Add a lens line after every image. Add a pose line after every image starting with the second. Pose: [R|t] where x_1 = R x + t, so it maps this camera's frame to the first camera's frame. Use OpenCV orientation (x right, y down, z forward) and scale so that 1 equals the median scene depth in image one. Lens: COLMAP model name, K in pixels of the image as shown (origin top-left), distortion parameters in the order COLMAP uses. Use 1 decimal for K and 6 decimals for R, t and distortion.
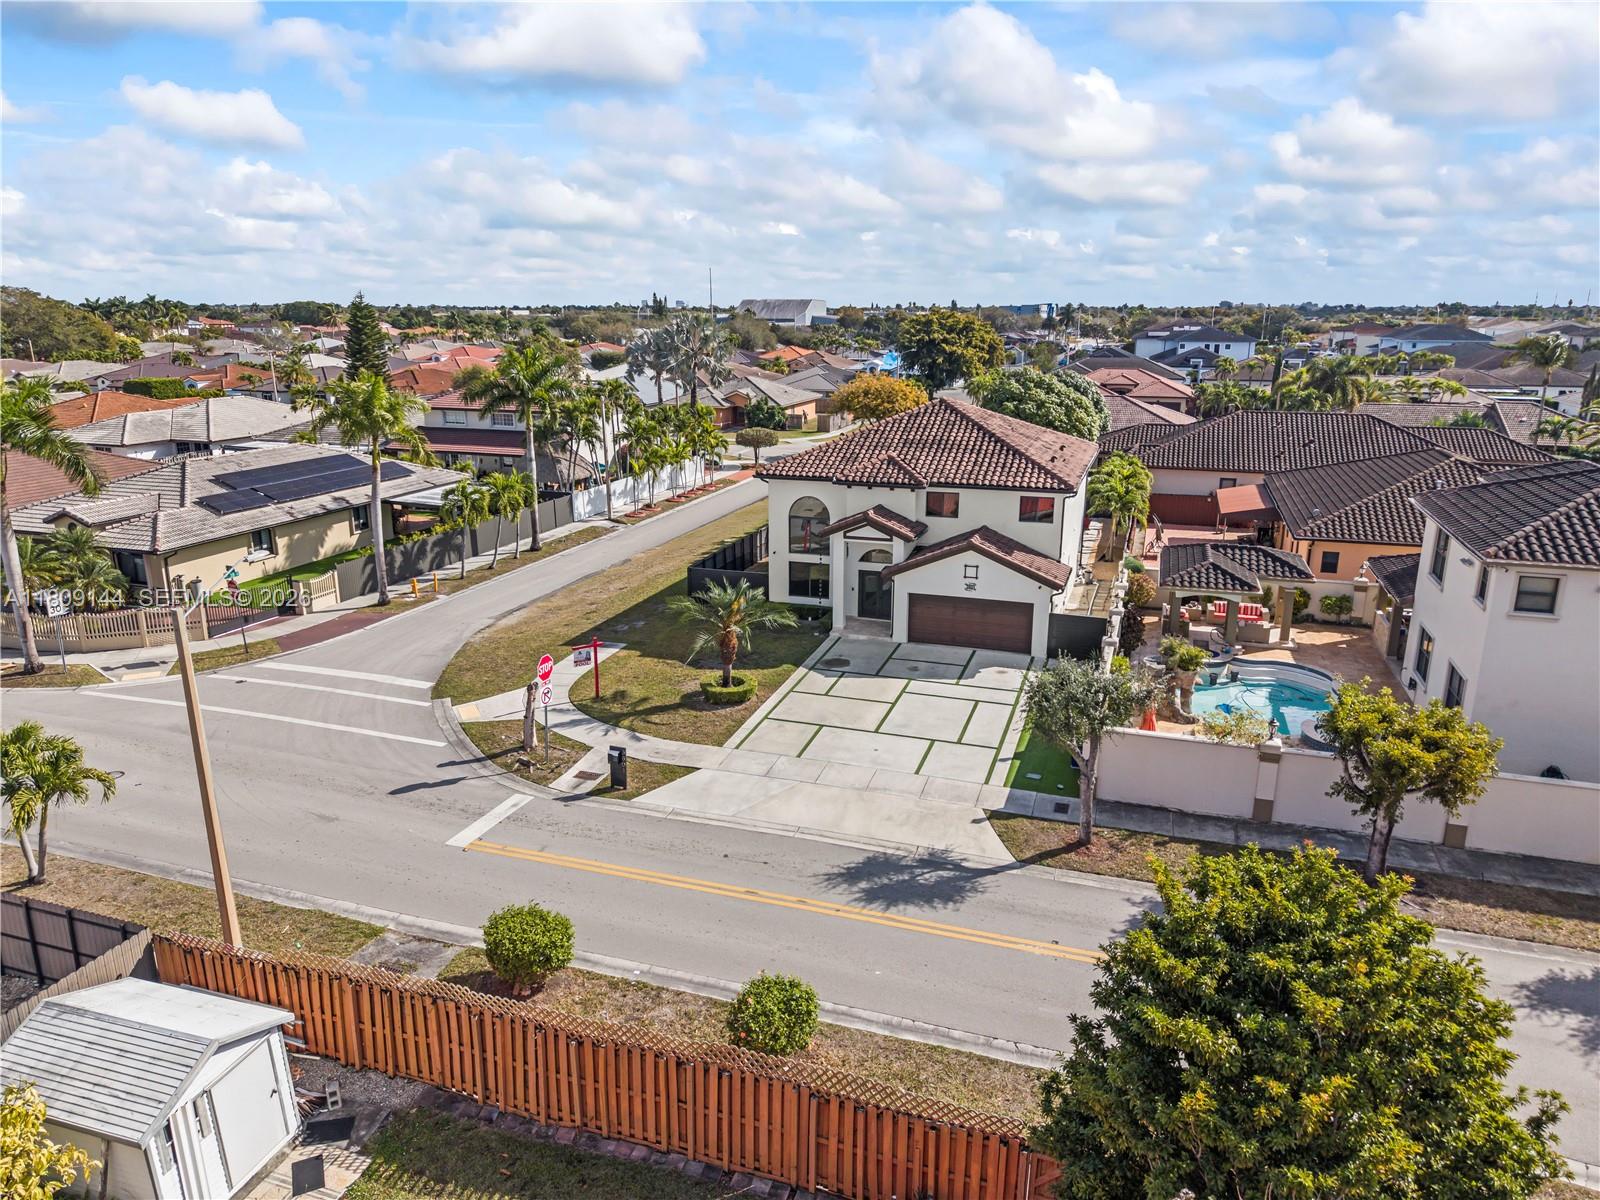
lens RADIAL K [[1064.7, 0, 800.0], [0, 1064.7, 600.0], [0, 0, 1]] dist [0.049079, -0.057899]
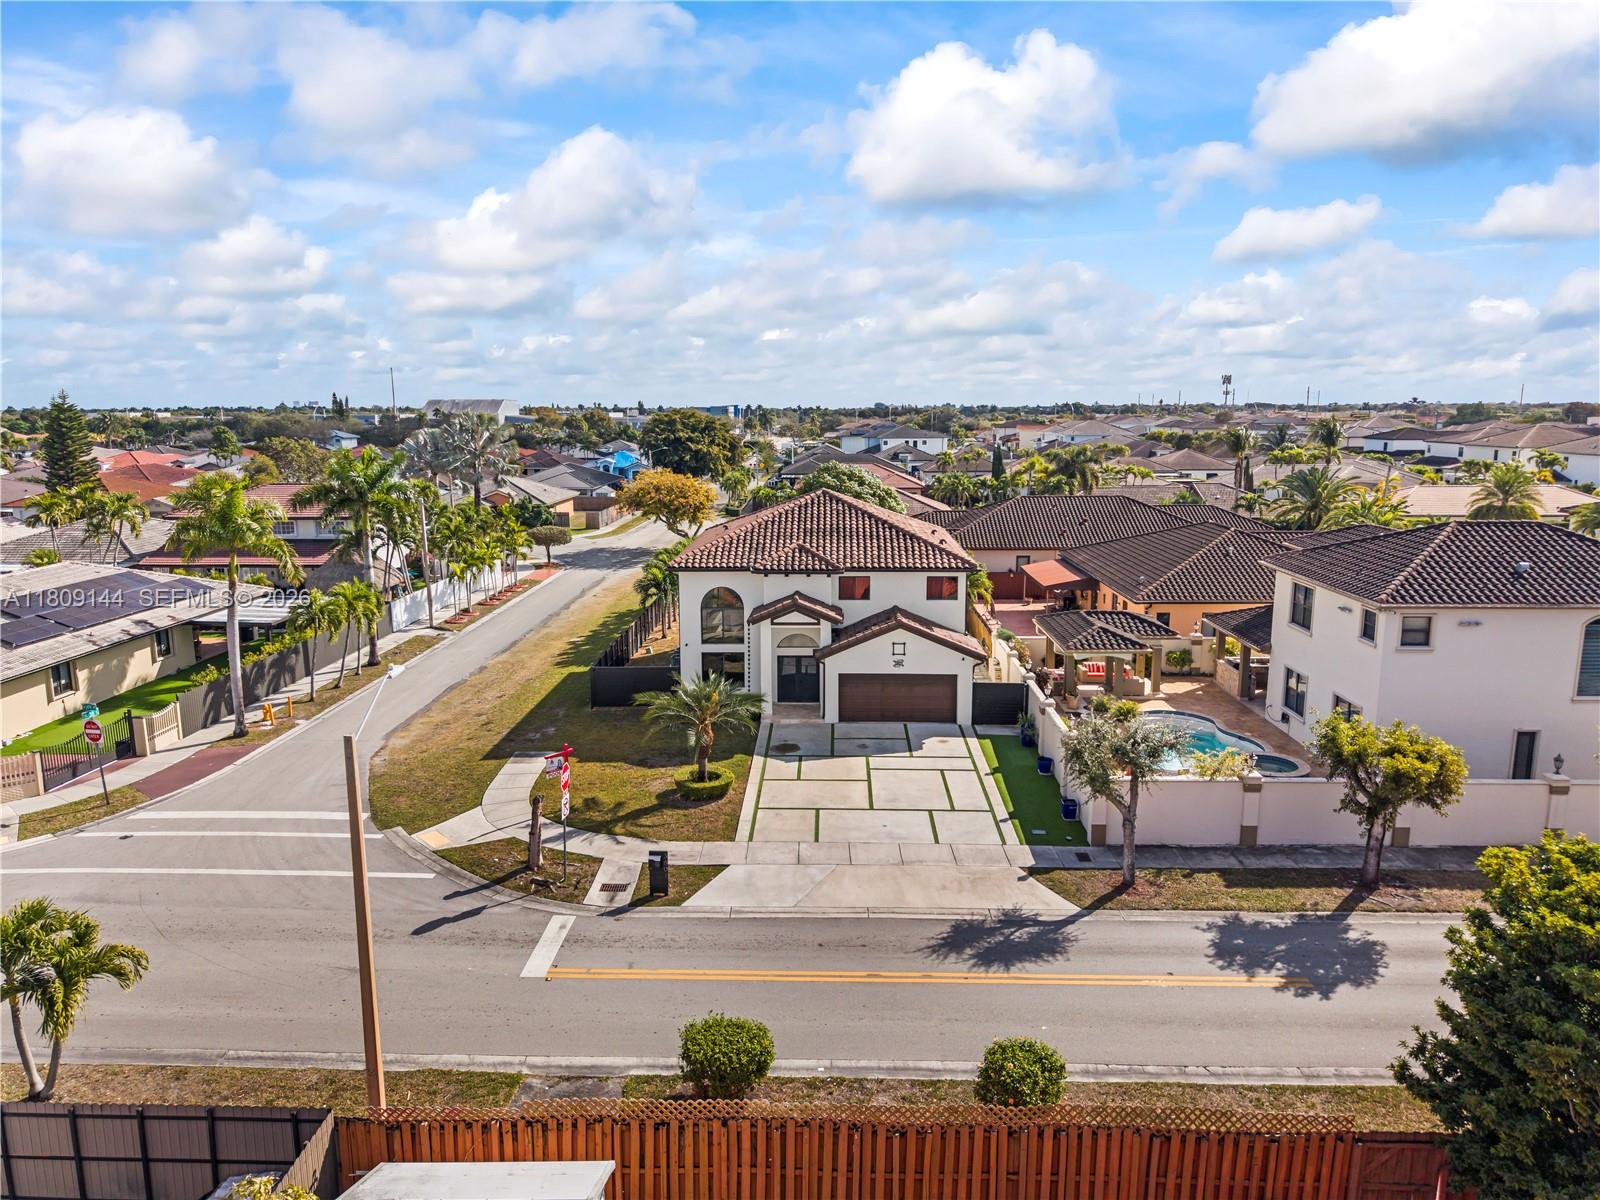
lens RADIAL K [[1064.7, 0, 800.0], [0, 1064.7, 600.0], [0, 0, 1]] dist [0.049079, -0.057899]
pose [[0.957082, -0.055769, 0.284401, -0.232267], [0.080782, 0.993754, -0.076986, -0.001914], [-0.278331, 0.096657, 0.955609, 0.017135]]
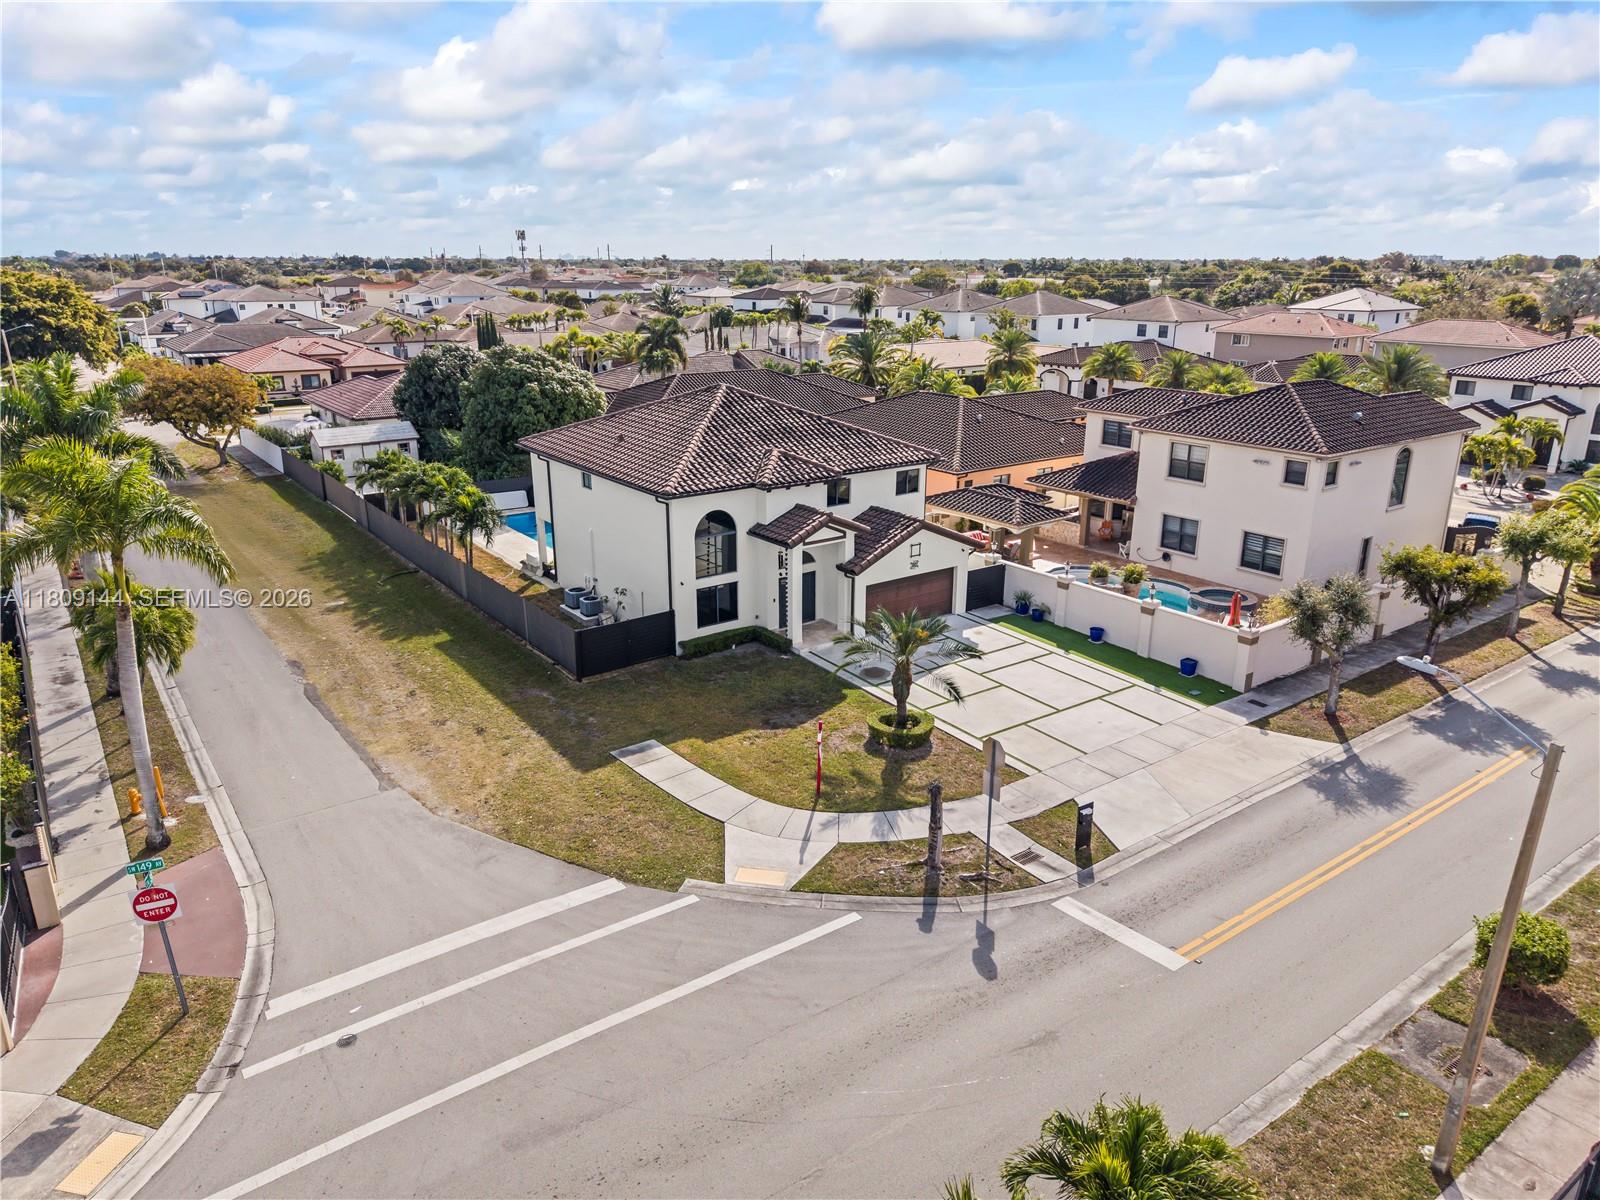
lens RADIAL K [[1064.7, 0, 800.0], [0, 1064.7, 600.0], [0, 0, 1]] dist [0.049079, -0.057899]
pose [[0.577492, -0.246512, 0.778290, -0.721163], [0.213189, 0.965780, 0.147711, -0.156560], [-0.788069, 0.080621, 0.610284, 0.470802]]
